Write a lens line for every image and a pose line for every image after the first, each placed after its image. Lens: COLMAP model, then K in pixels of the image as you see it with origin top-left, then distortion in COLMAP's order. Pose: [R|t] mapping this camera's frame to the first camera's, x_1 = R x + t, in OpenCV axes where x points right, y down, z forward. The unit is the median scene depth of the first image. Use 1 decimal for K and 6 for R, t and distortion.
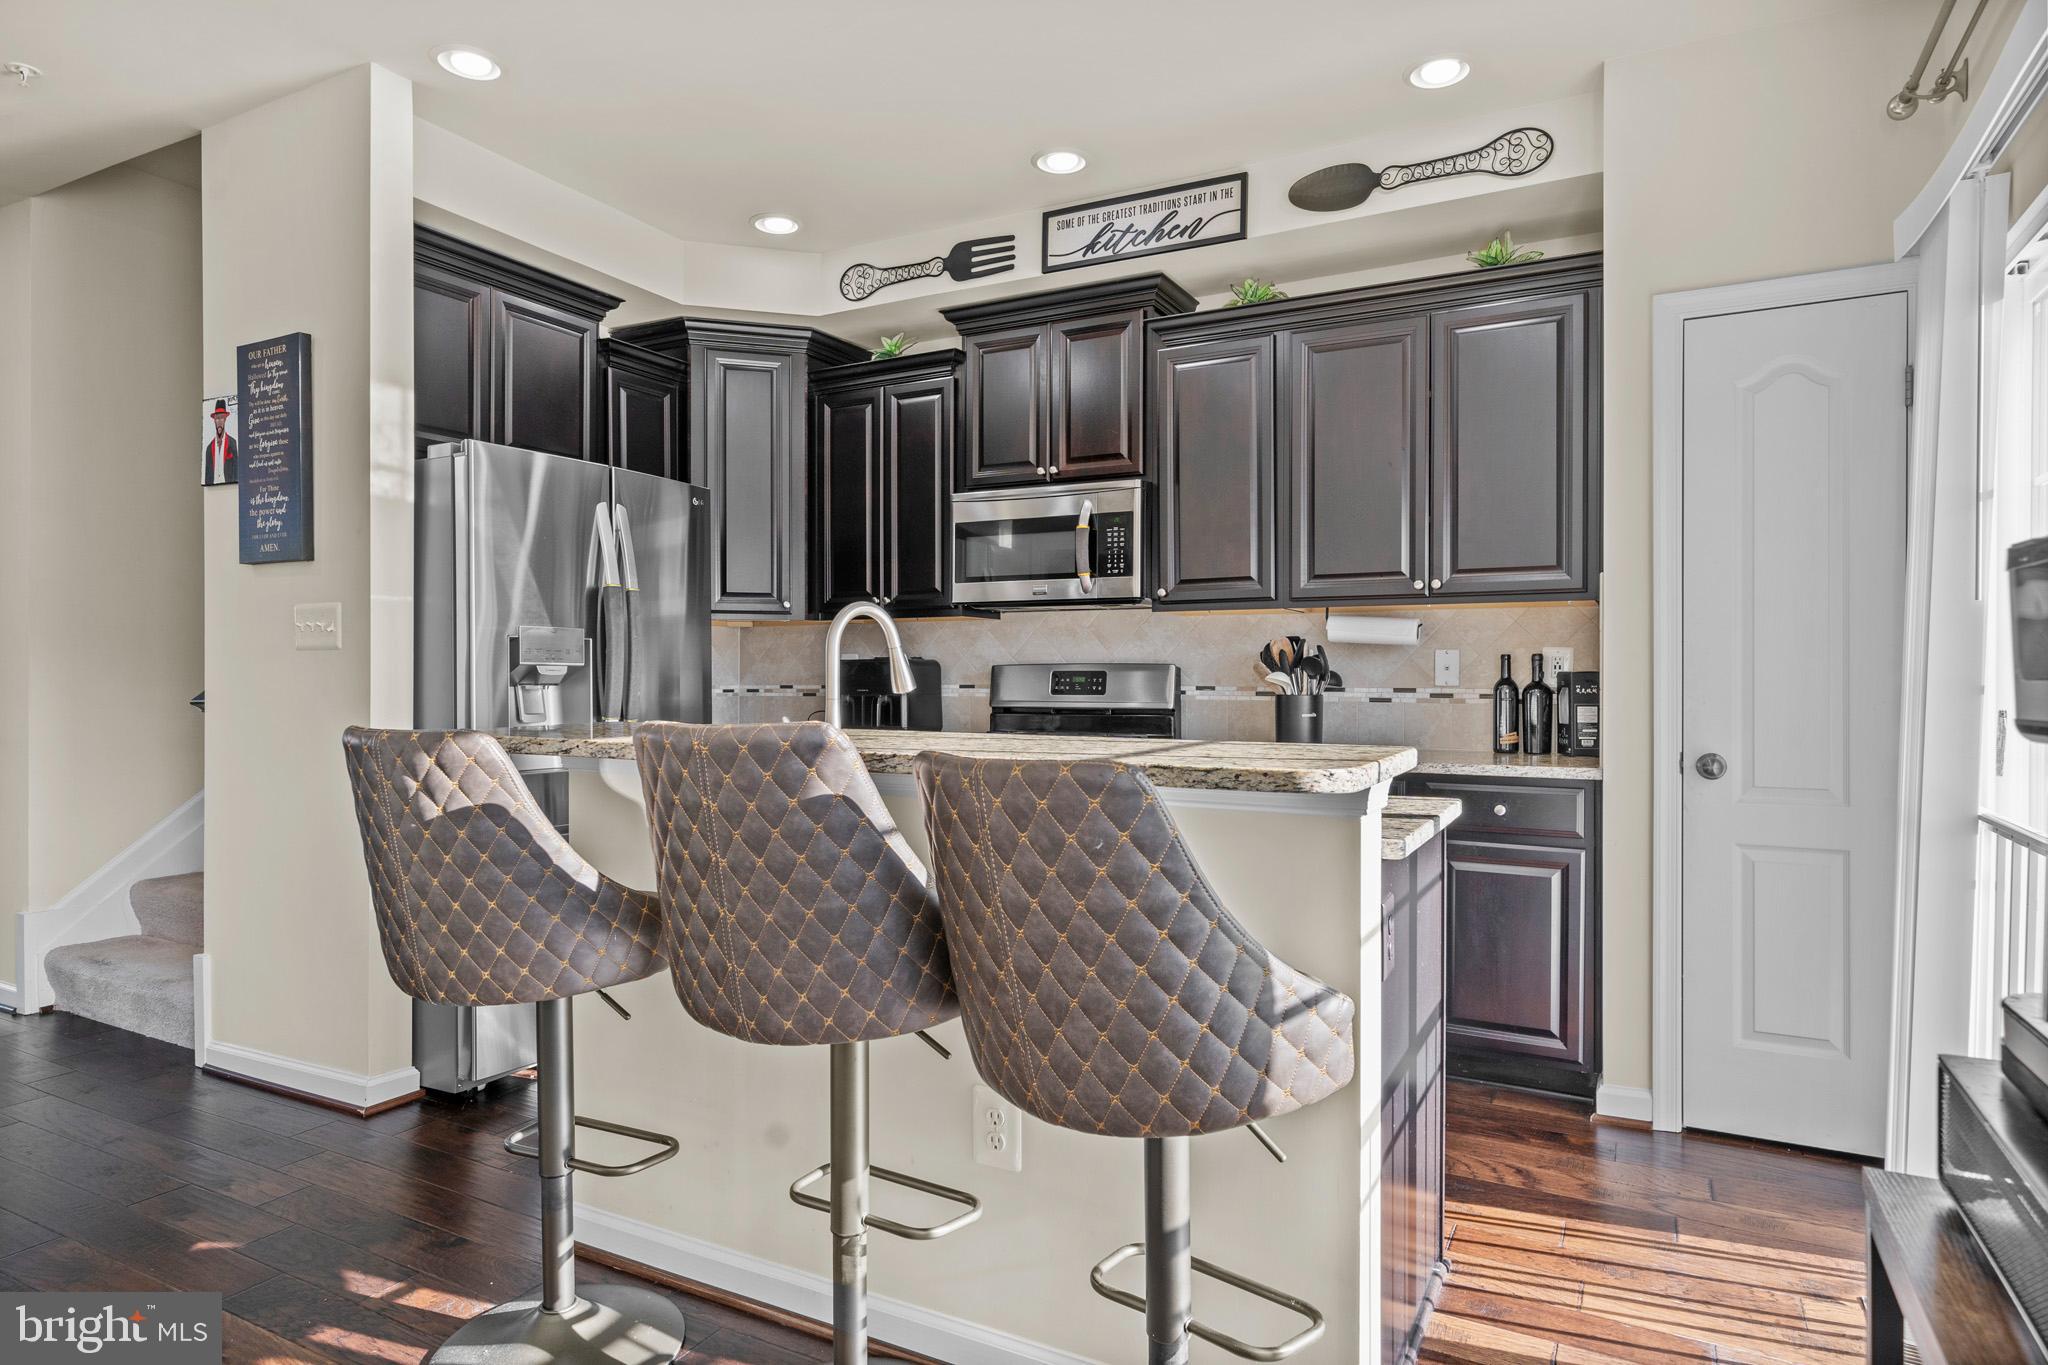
lens RADIAL K [[1157.7, 0, 1028.8], [0, 1157.7, 679.7], [0, 0, 1]] dist [0.001953, 0.000790]
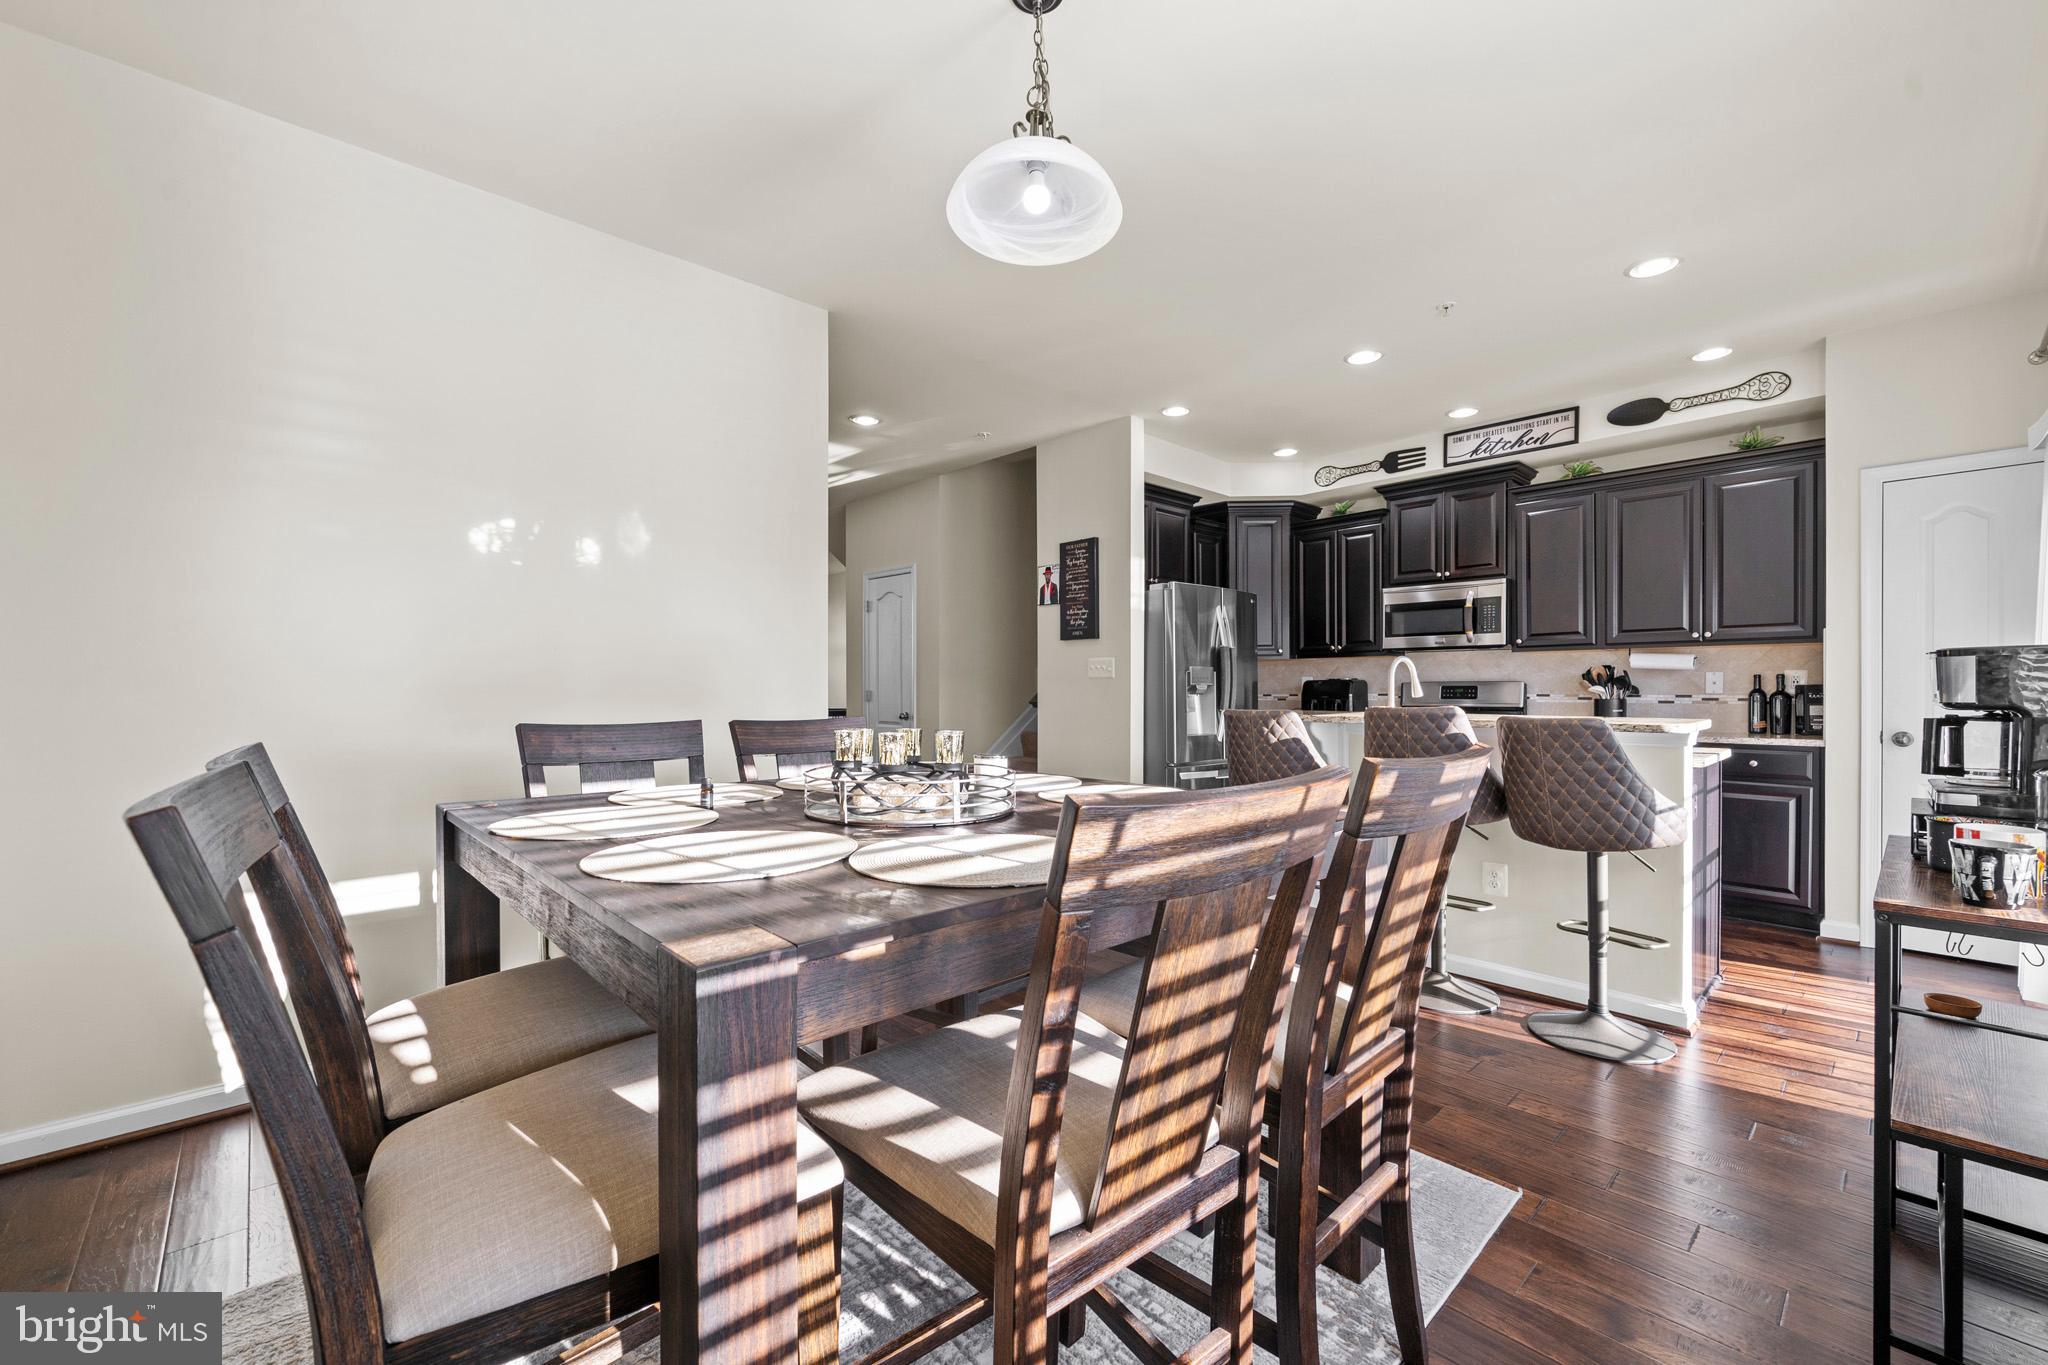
lens RADIAL K [[823.1, 0, 1030.9], [0, 823.1, 695.3], [0, 0, 1]] dist [-0.002131, -0.000244]
pose [[0.945296, -0.001963, -0.326207, -0.205699], [0.003583, 0.999984, 0.004366, -0.000779], [0.326193, -0.005296, 0.945288, -0.495380]]
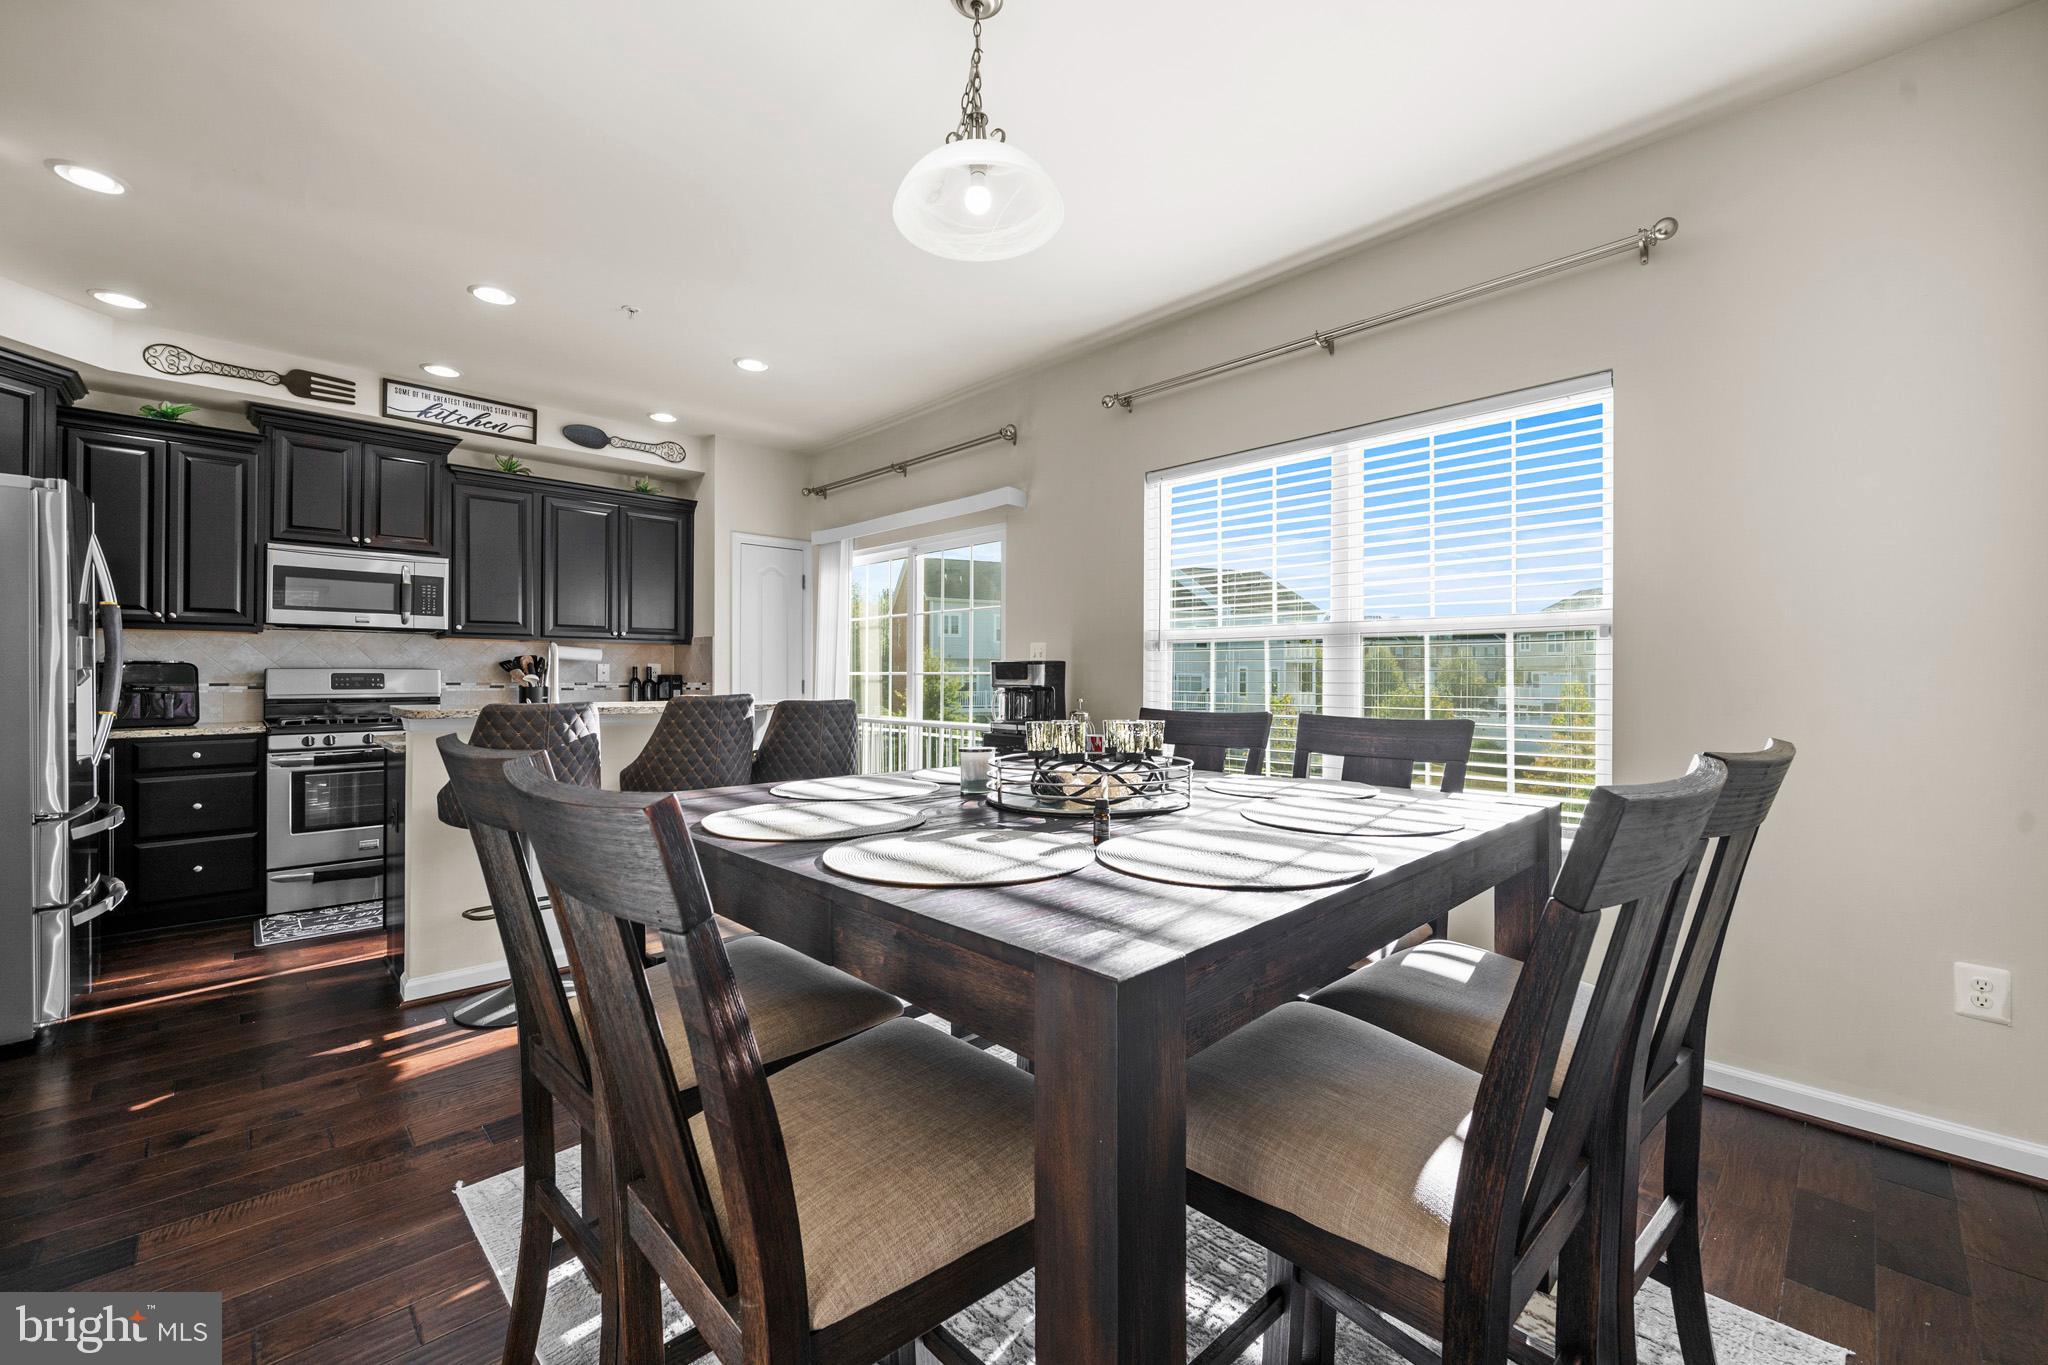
lens RADIAL K [[825.9, 0, 1029.0], [0, 825.9, 673.2], [0, 0, 1]] dist [-0.000767, -0.000029]
pose [[0.305876, 0.002638, 0.952068, -0.879209], [0.001233, 0.999994, -0.003166, -0.004184], [-0.952070, 0.002142, 0.305871, -0.179608]]
